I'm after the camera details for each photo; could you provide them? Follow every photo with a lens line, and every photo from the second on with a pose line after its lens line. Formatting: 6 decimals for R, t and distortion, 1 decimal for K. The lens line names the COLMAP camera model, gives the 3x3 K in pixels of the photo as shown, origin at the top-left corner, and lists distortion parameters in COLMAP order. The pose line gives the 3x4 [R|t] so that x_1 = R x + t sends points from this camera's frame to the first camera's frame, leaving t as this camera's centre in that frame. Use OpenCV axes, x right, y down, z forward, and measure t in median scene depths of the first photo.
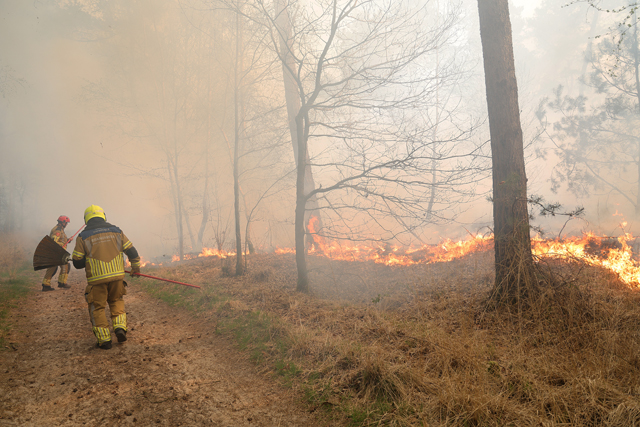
lens RADIAL K [[438.3, 0, 319.9], [0, 438.3, 190.4], [0, 0, 1]] dist [-0.063486, 0.002865]
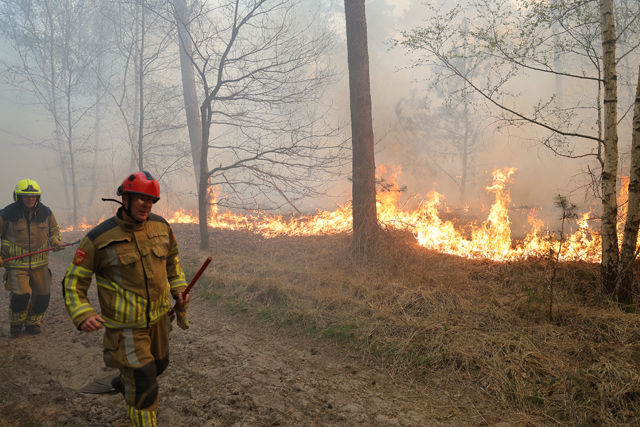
lens RADIAL K [[446.1, 0, 320.0], [0, 446.1, 213.5], [0, 0, 1]] dist [0.002741, 0.001066]
pose [[0.959034, 0.002998, 0.283276, -0.086678], [-0.033649, 0.994071, 0.103399, -0.013933], [-0.281286, -0.108695, 0.953448, -0.284827]]
